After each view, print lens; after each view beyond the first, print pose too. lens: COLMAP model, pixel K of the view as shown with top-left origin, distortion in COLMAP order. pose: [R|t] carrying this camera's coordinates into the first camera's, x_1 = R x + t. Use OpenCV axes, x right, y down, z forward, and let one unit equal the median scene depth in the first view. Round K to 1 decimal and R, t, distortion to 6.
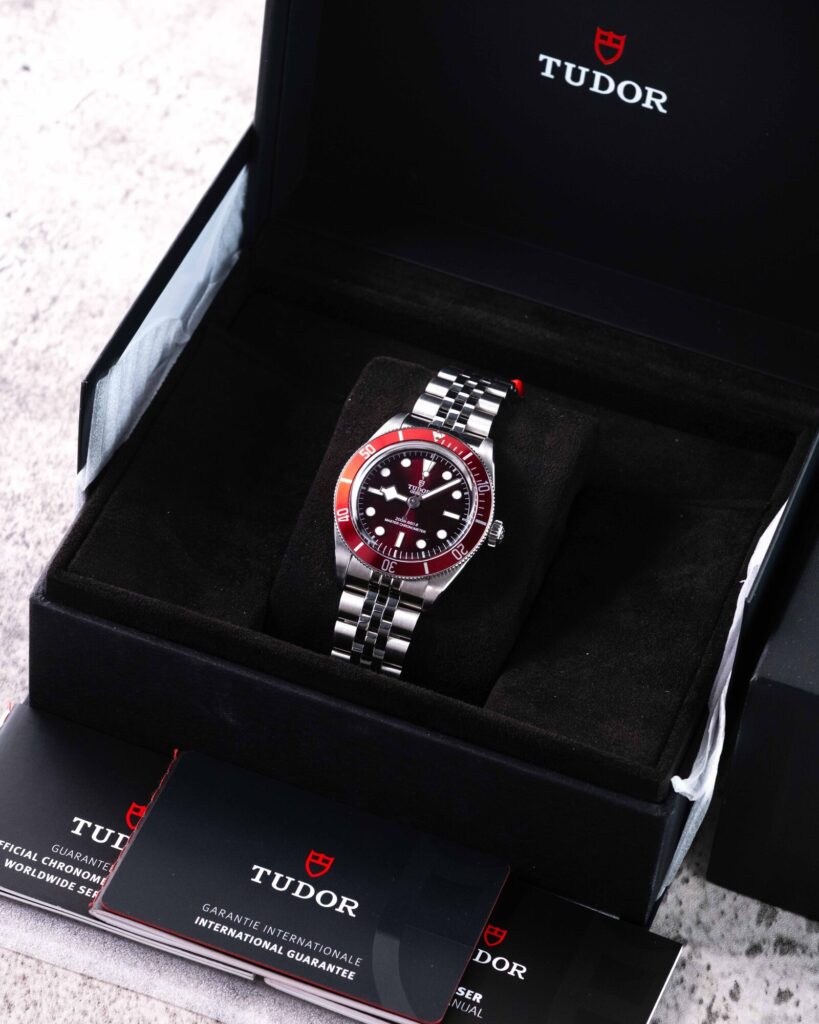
lens RADIAL K [[4578.5, 0, 410.7], [0, 4578.5, 513.9], [0, 0, 1]] dist [0.261706, 0.000000]
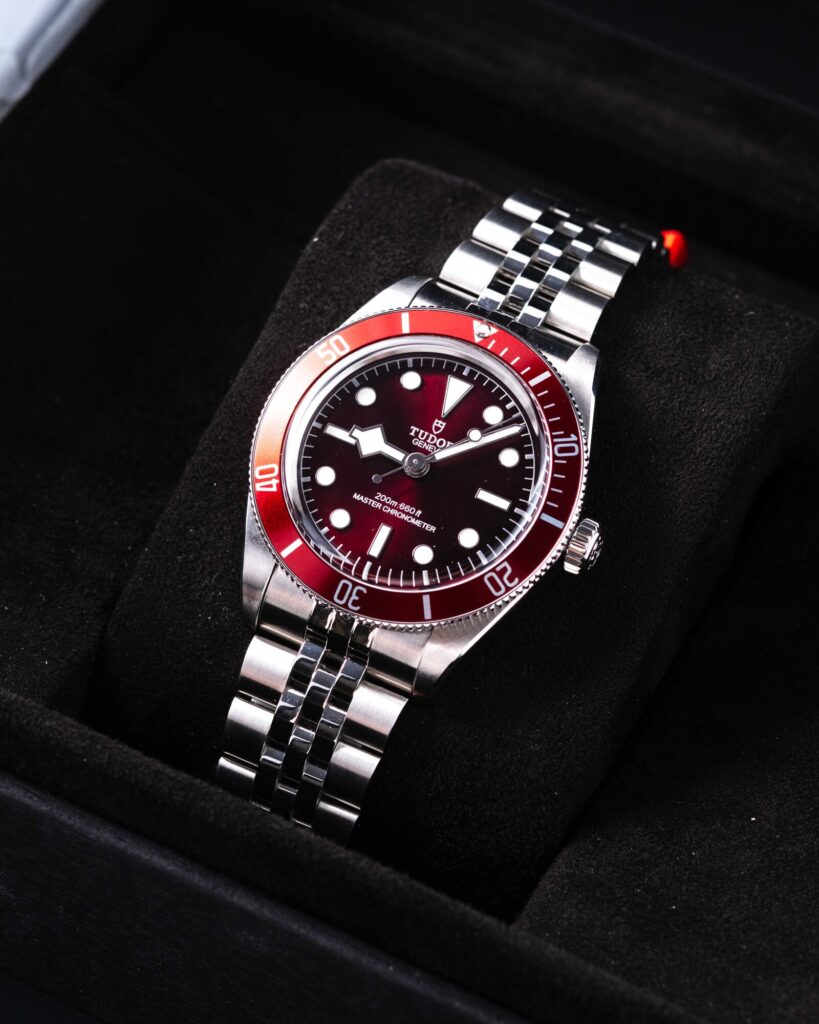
lens RADIAL K [[4578.5, 0, 407.7], [0, 4578.5, 507.8], [0, 0, 1]] dist [0.261706, 0.000000]
pose [[0.993630, 0.093047, -0.063574, 0.030258], [-0.091526, 0.995452, 0.026440, -0.010558], [0.065745, -0.020453, 0.997627, 0.525467]]
